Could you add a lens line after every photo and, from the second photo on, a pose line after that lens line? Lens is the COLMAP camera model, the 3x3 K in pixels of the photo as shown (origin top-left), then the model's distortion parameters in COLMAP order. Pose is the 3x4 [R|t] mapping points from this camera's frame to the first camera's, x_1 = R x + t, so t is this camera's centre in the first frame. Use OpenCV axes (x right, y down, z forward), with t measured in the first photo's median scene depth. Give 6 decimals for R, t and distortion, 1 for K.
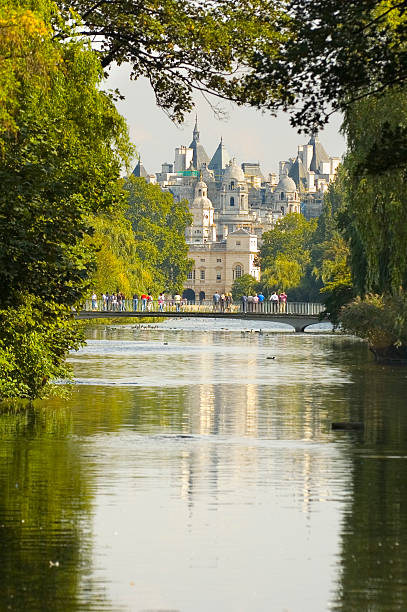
lens RADIAL K [[3614.7, 0, 203.5], [0, 3614.7, 306.0], [0, 0, 1]] dist [-0.305825, 4.936060]
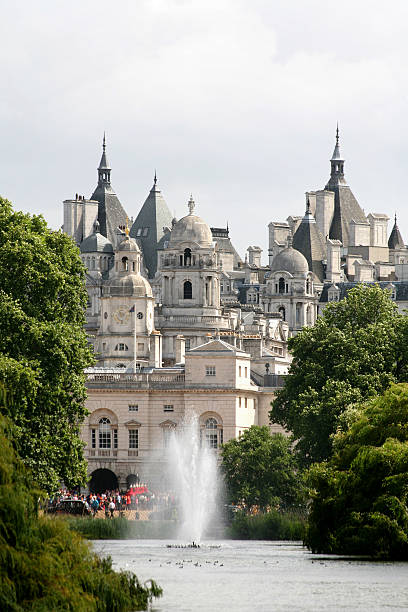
lens RADIAL K [[3614.7, 0, 204.0], [0, 3614.7, 306.0], [0, 0, 1]] dist [-0.305825, 4.936060]
pose [[0.999096, 0.002030, 0.042458, -0.010360], [0.000296, 0.998502, -0.054723, -0.000372], [-0.042505, 0.054686, 0.997599, 0.516182]]
